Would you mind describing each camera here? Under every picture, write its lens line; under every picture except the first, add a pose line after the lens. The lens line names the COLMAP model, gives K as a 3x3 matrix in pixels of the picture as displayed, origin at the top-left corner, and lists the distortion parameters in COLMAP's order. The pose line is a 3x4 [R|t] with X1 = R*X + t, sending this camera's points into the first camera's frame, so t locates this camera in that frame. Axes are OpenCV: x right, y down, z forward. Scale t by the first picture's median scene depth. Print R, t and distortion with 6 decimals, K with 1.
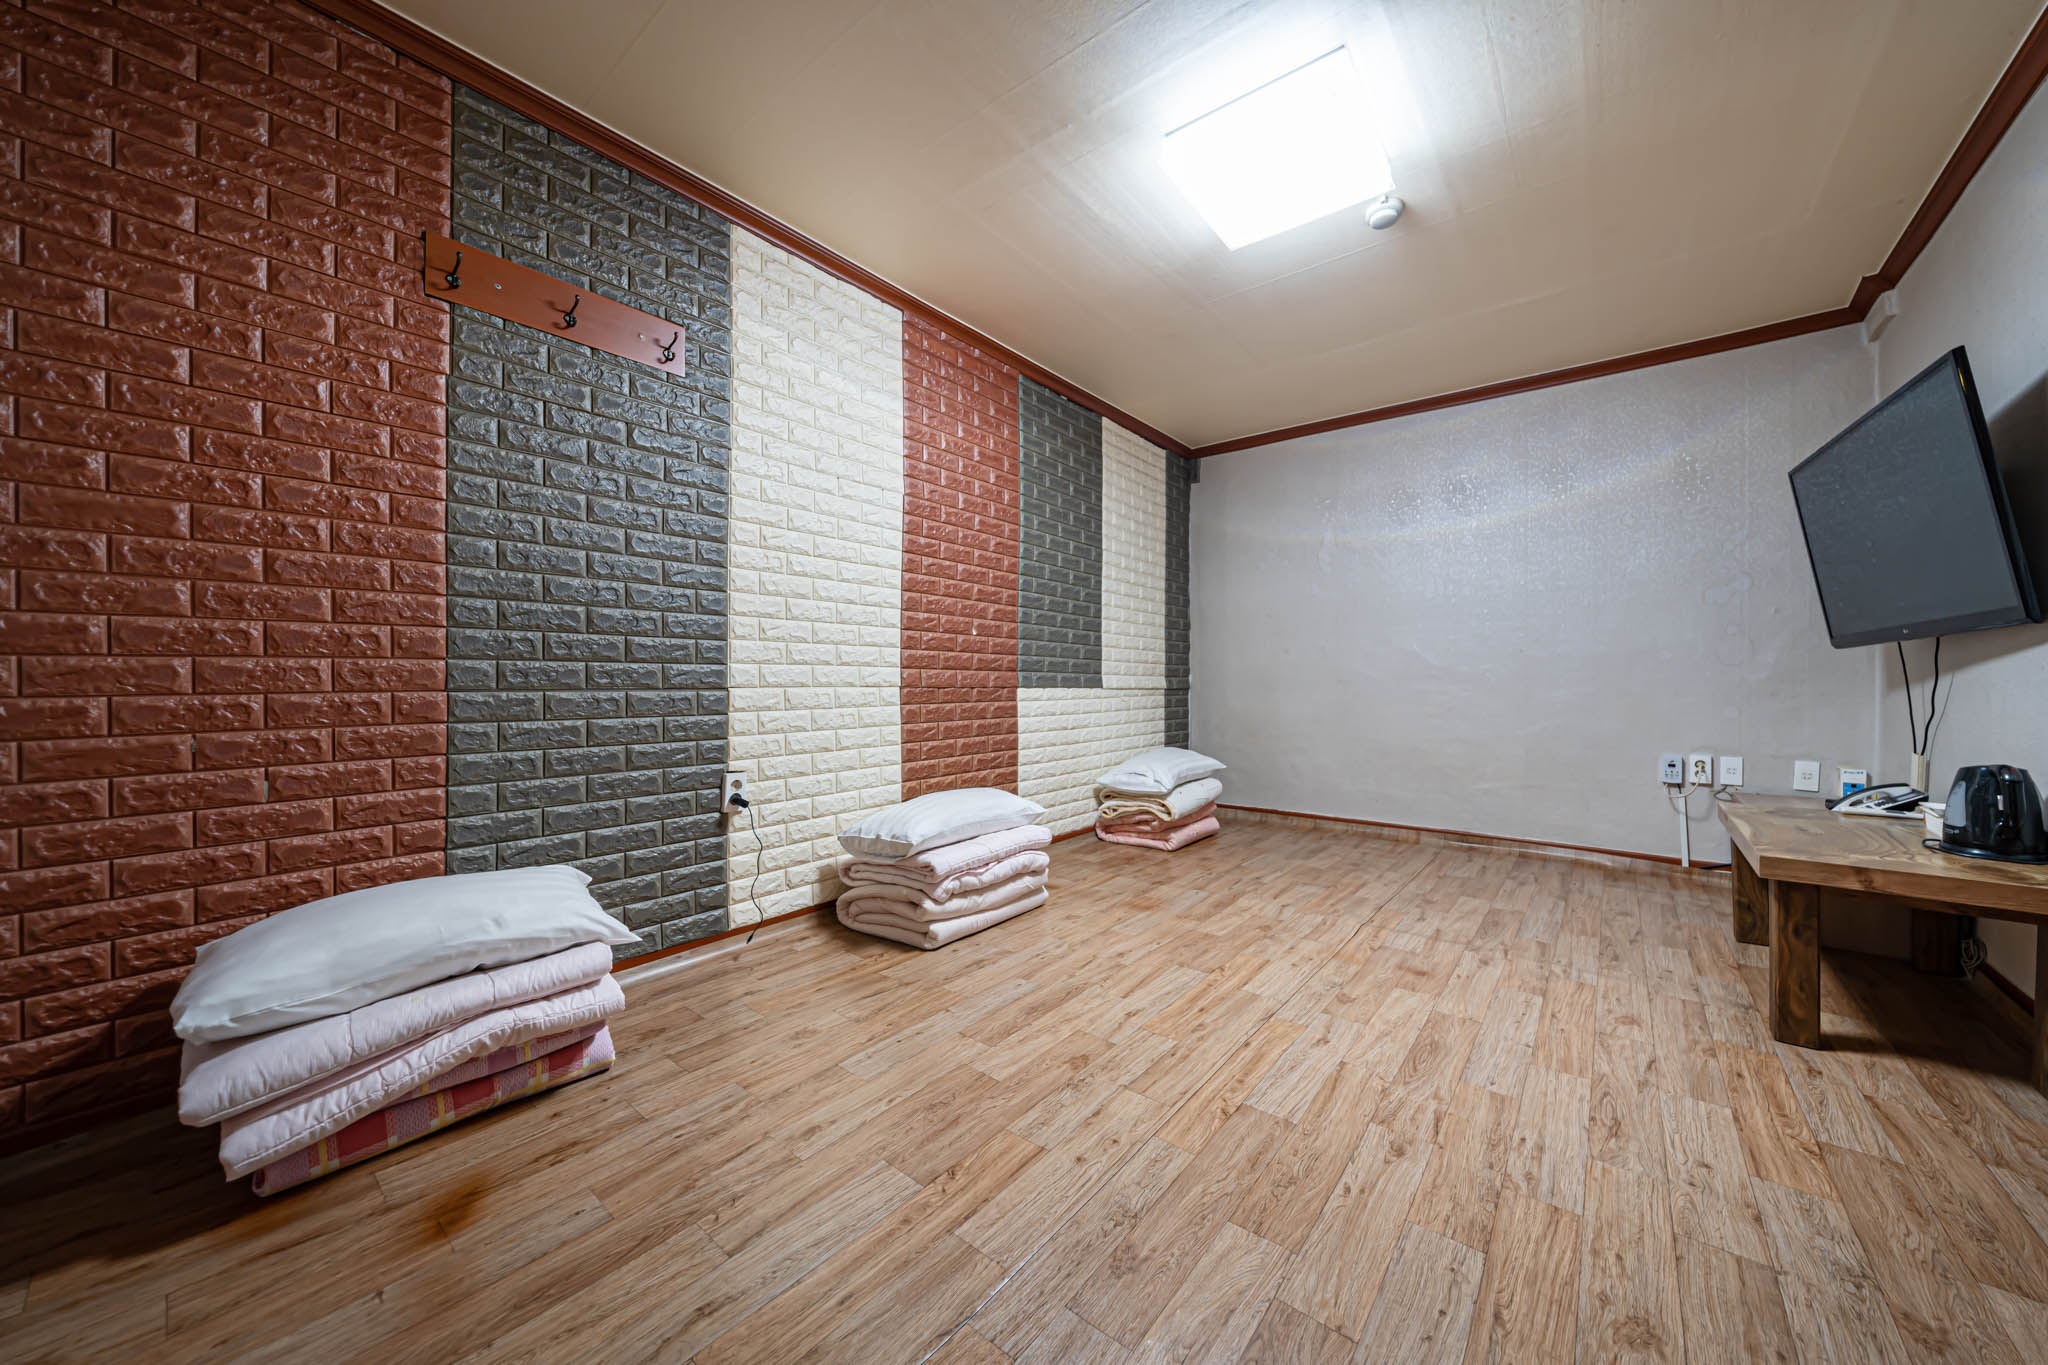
lens RADIAL K [[691.3, 0, 1074.7], [0, 691.3, 684.2], [0, 0, 1]] dist [-0.000680, 0.000065]
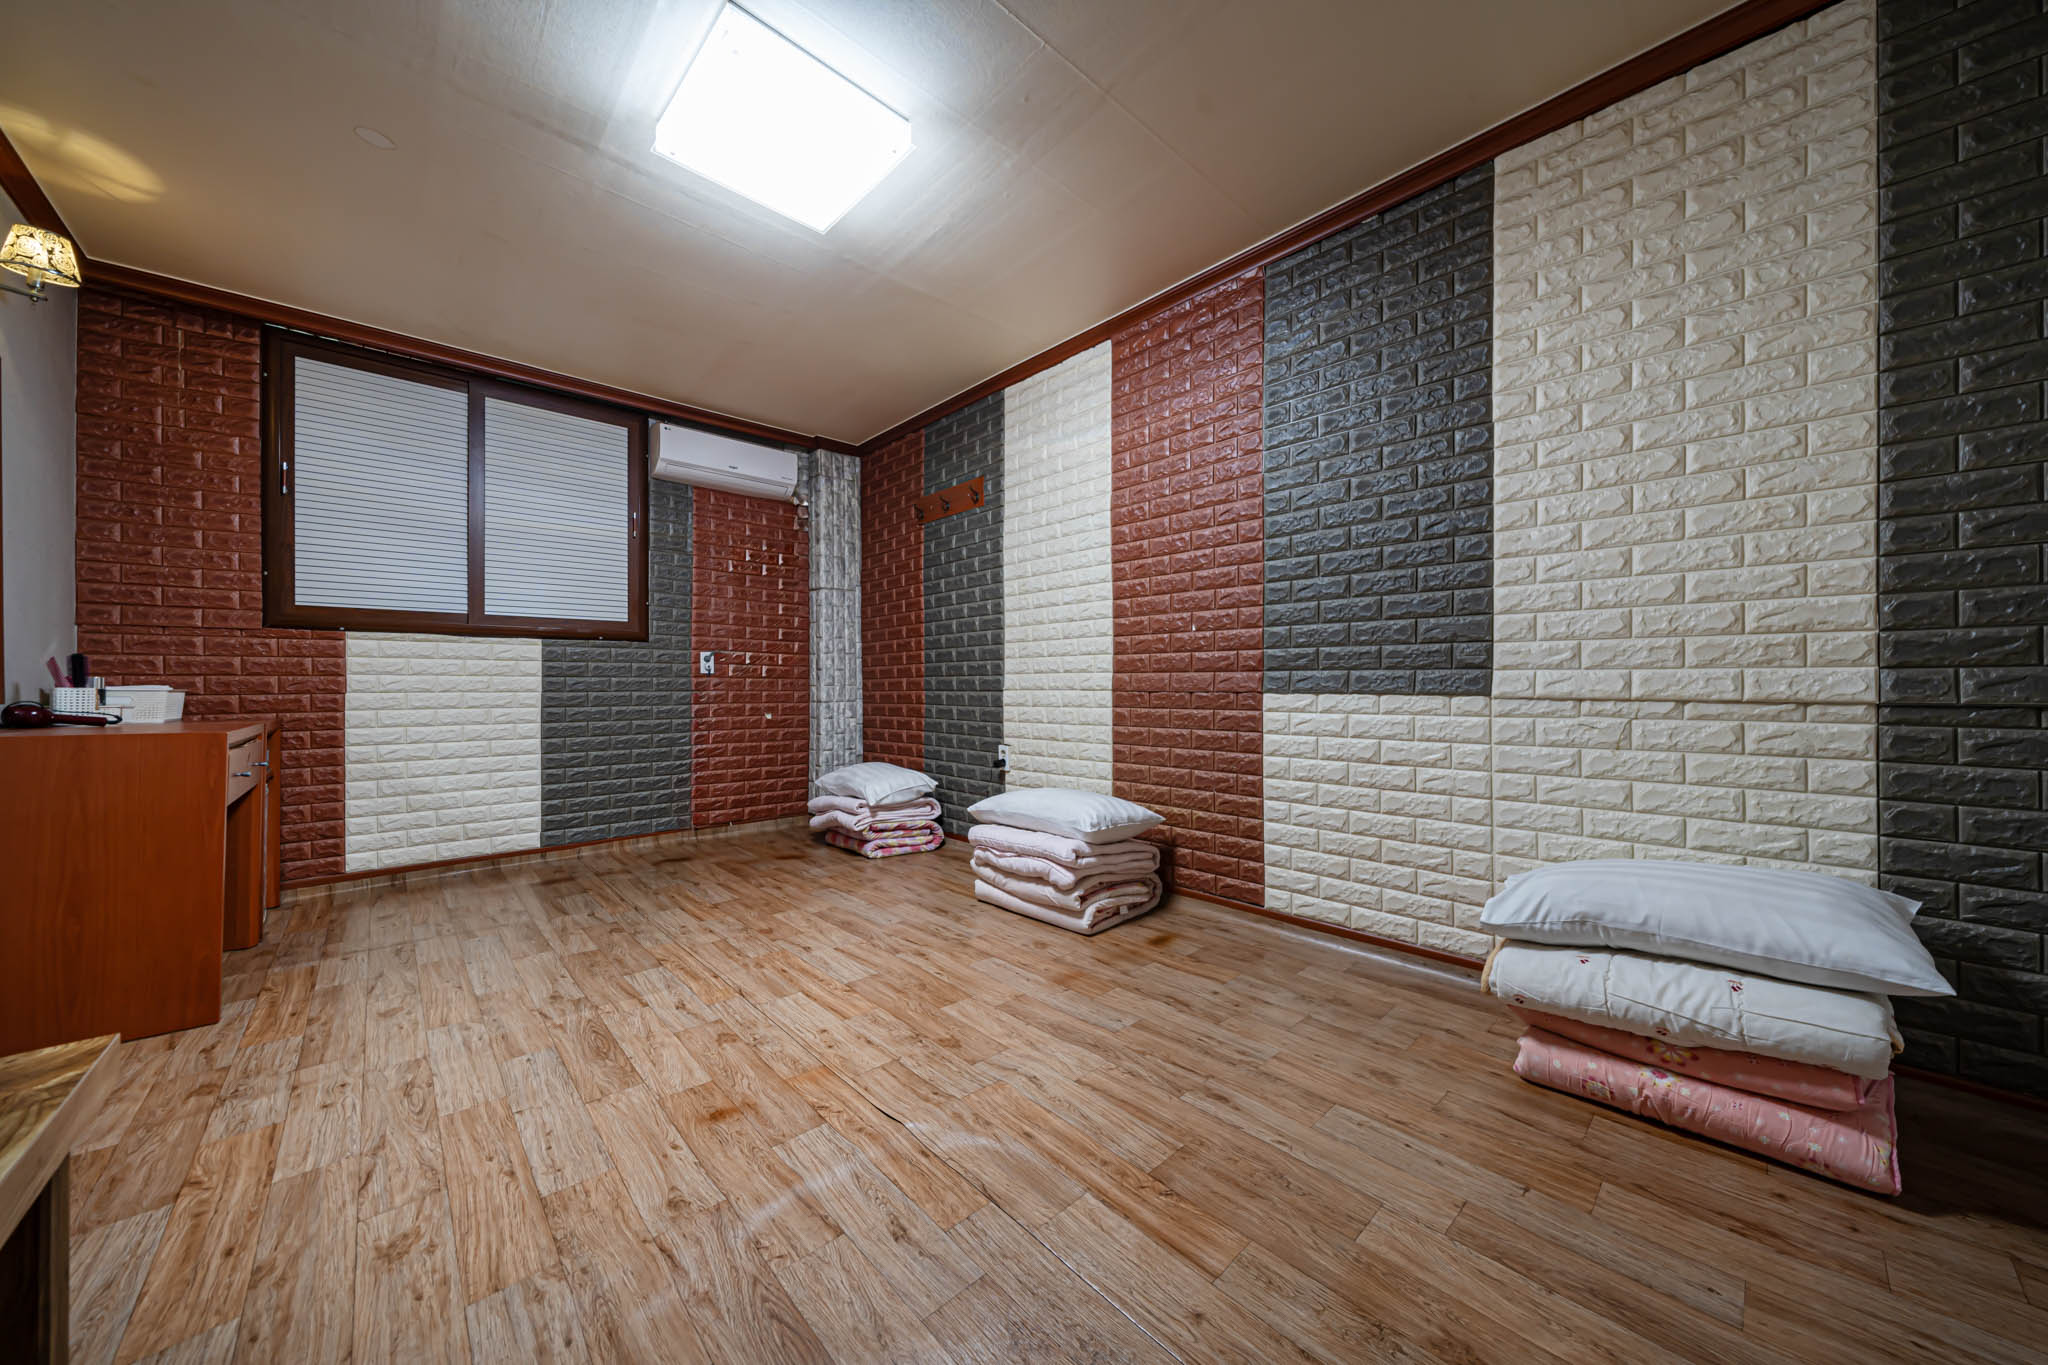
lens RADIAL K [[710.5, 0, 1039.5], [0, 710.5, 687.9], [0, 0, 1]] dist [-0.002044, 0.000088]
pose [[-0.154887, 0.002507, -0.987929, 0.890645], [0.001312, 0.999996, 0.002332, -0.002877], [0.987931, -0.000935, -0.154890, 1.109619]]
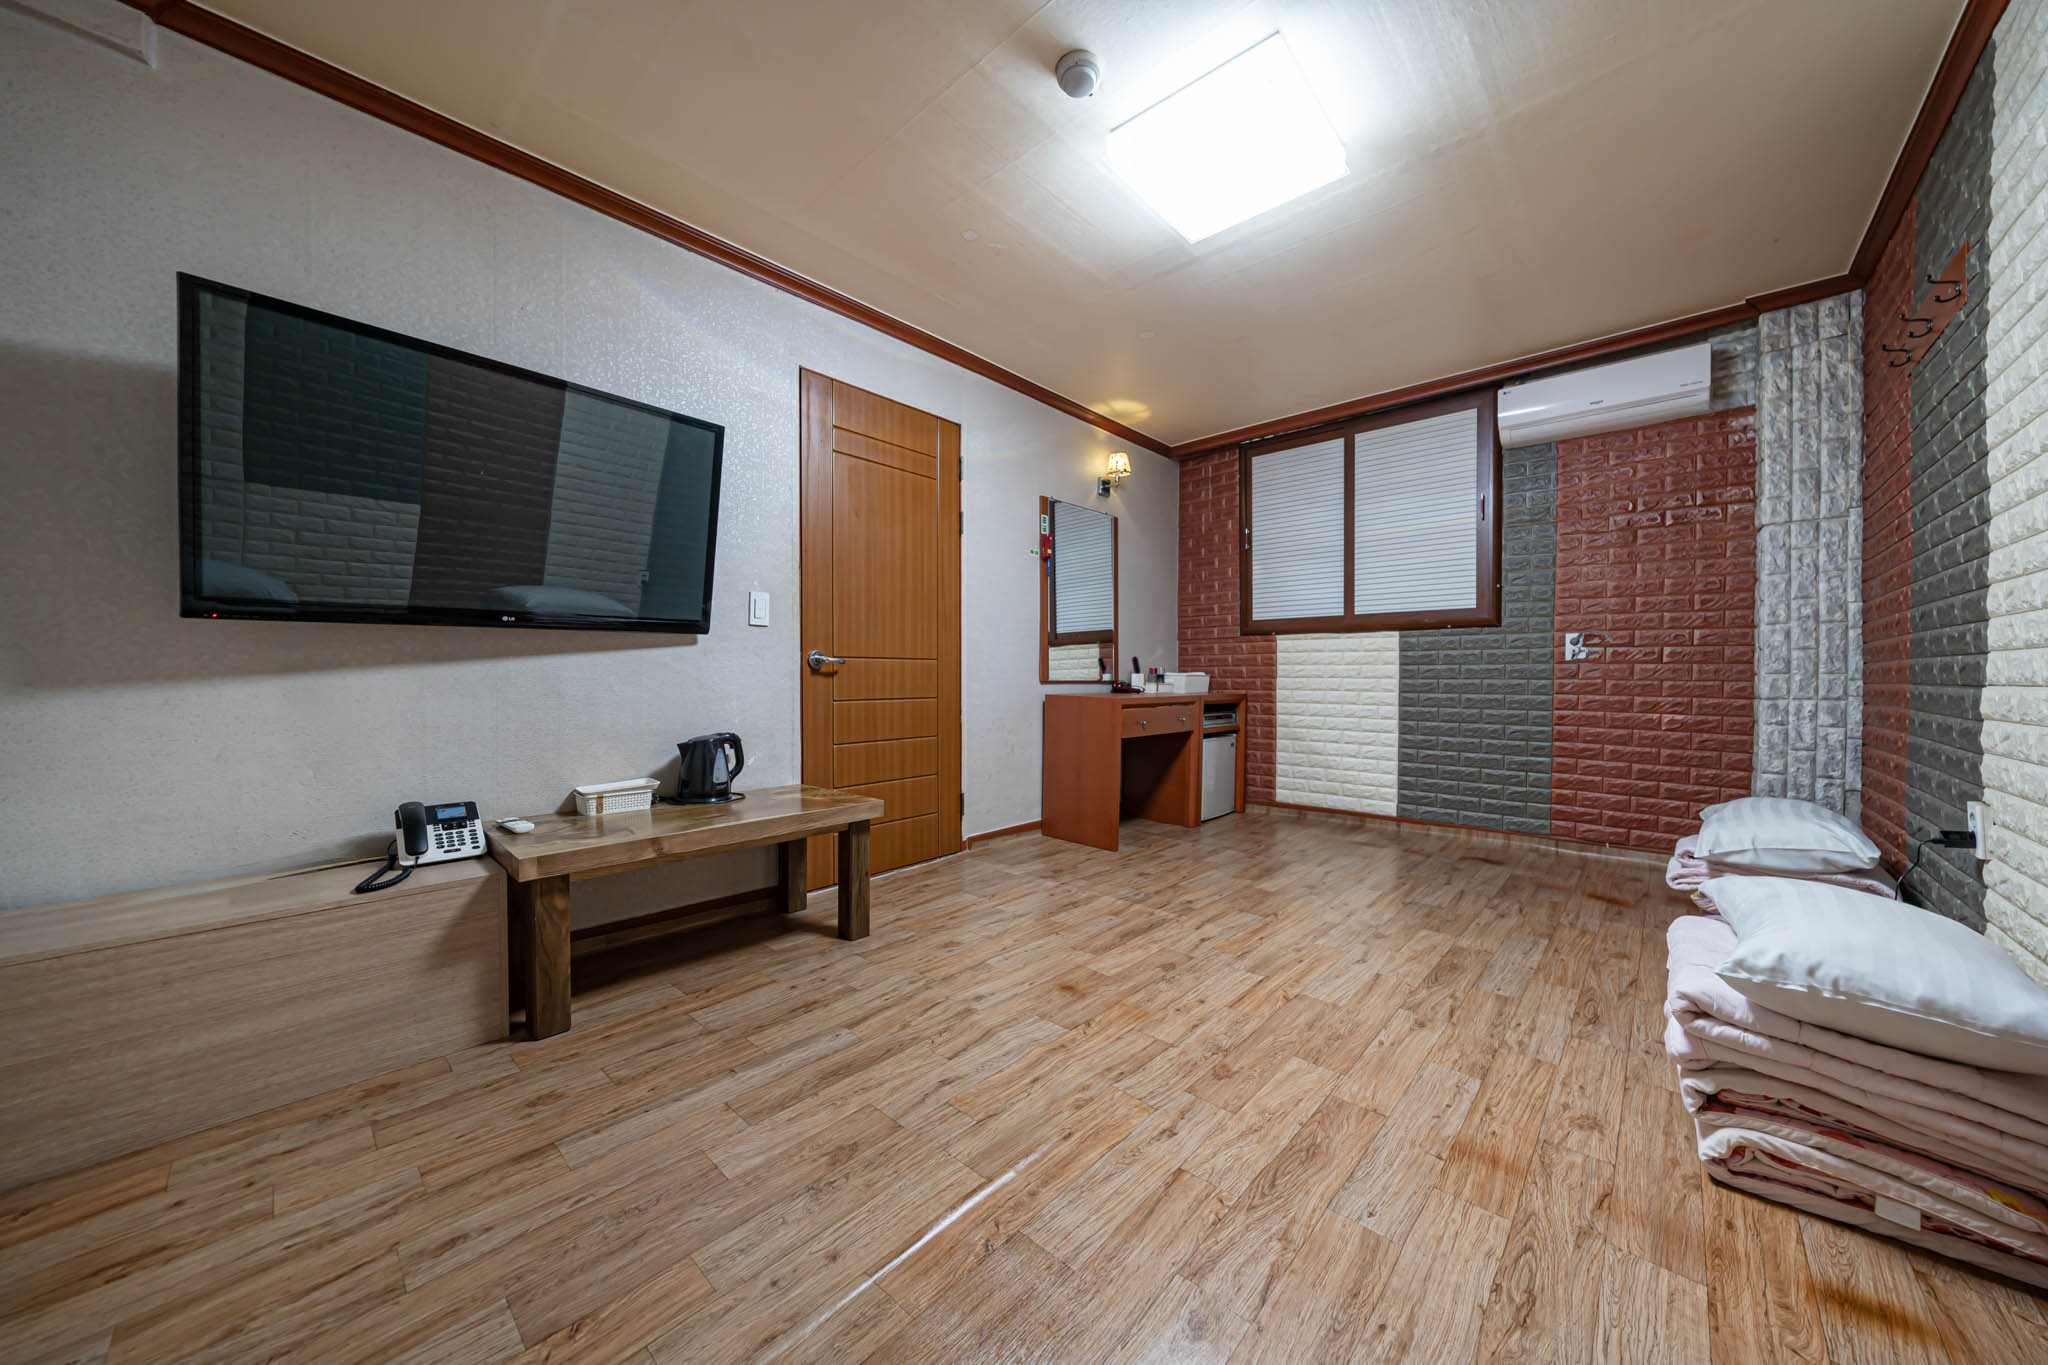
lens RADIAL K [[710.5, 0, 1039.5], [0, 710.5, 687.9], [0, 0, 1]] dist [-0.002044, 0.000088]
pose [[-0.996593, -0.002894, 0.082422, 0.359566], [-0.000966, 0.999725, 0.023432, -0.008031], [-0.082467, 0.023272, -0.996322, 1.522490]]
